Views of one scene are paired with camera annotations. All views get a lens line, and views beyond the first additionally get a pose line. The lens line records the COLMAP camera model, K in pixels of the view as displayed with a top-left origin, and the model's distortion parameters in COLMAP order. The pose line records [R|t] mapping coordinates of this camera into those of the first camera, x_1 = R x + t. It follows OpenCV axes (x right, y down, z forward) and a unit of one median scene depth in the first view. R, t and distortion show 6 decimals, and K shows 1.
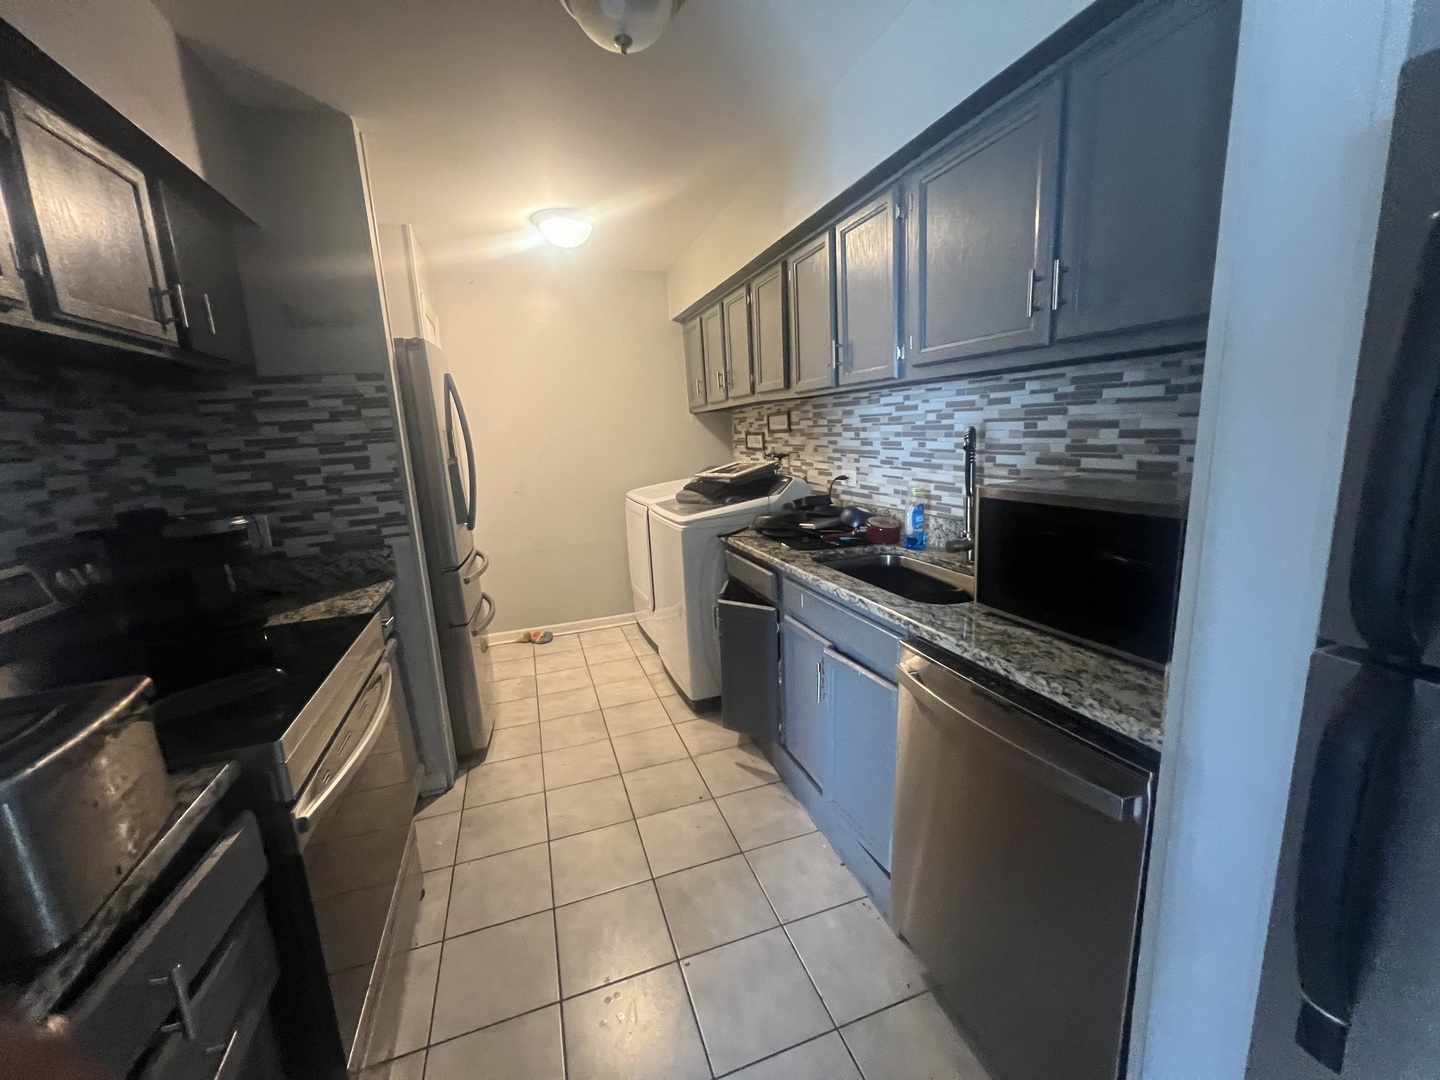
lens RADIAL K [[580.9, 0, 720.0], [0, 580.9, 540.0], [0, 0, 1]] dist [0.000464, 0.000197]
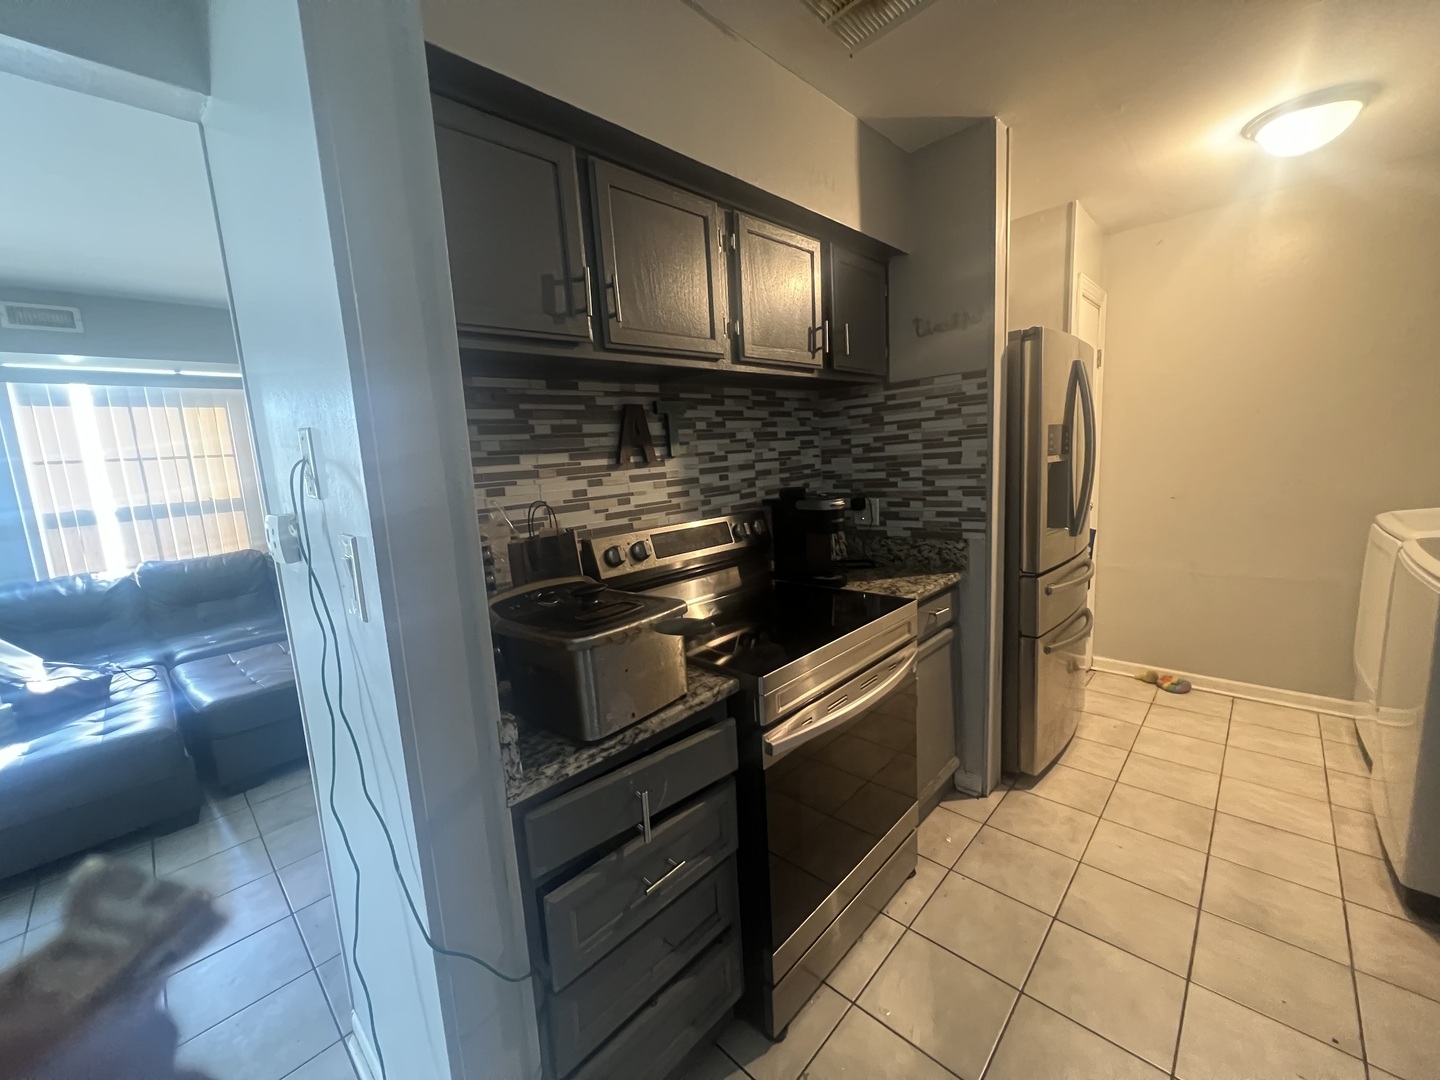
lens RADIAL K [[580.9, 0, 720.0], [0, 580.9, 540.0], [0, 0, 1]] dist [0.000464, 0.000197]
pose [[0.451954, 0.157406, -0.878044, 0.141148], [-0.140211, 0.984609, 0.104339, -0.037960], [0.880953, 0.075956, 0.467067, 0.149629]]
